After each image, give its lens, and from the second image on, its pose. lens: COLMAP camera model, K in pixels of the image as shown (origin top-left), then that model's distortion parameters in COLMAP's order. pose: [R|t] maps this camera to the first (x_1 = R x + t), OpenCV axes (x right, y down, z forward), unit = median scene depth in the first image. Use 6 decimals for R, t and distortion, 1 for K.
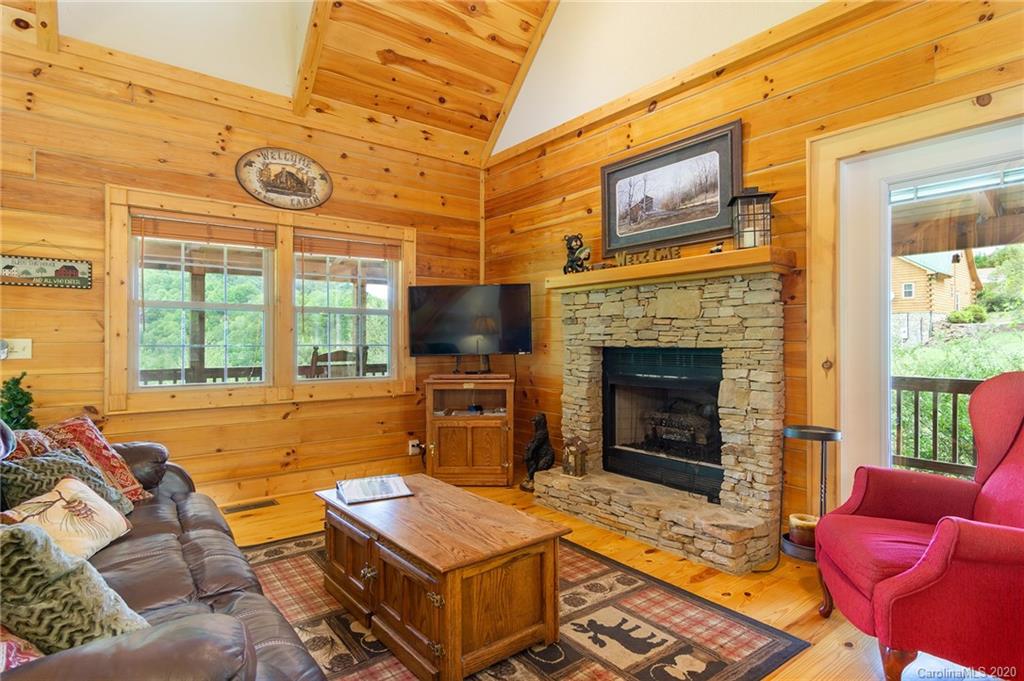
lens RADIAL K [[537.8, 0, 512.0], [0, 537.8, 340.5], [0, 0, 1]] dist [0.003240, 0.001578]
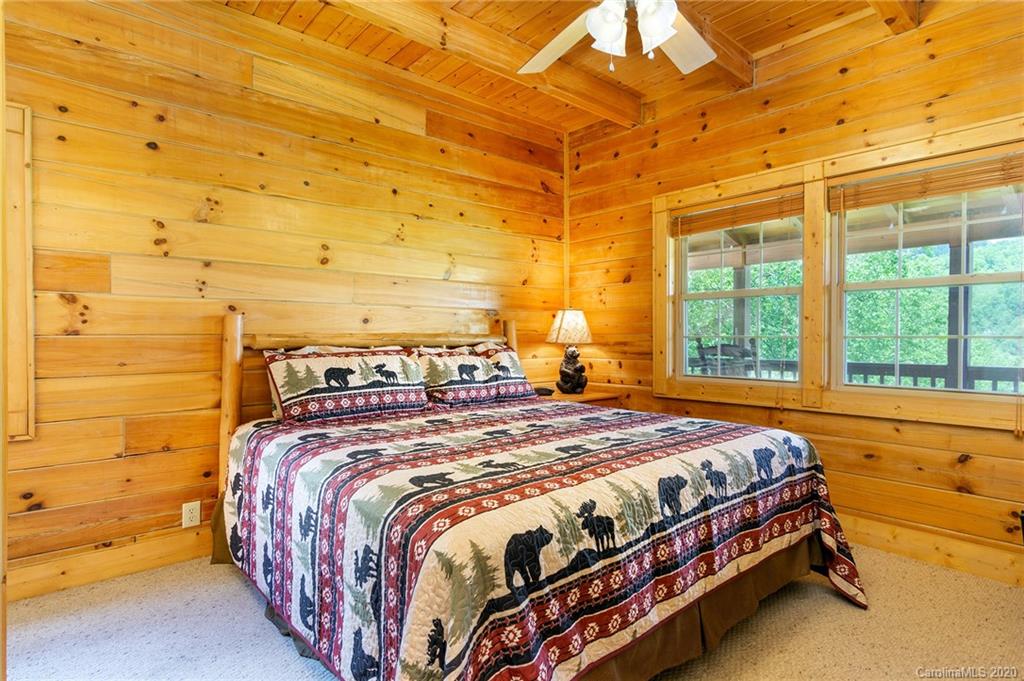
lens RADIAL K [[537.8, 0, 512.0], [0, 537.8, 340.5], [0, 0, 1]] dist [0.003240, 0.001578]
pose [[0.108186, 0.018849, -0.993952, 0.352205], [-0.005335, 0.999817, 0.018380, 0.004337], [0.994116, 0.003314, 0.108267, 0.510000]]
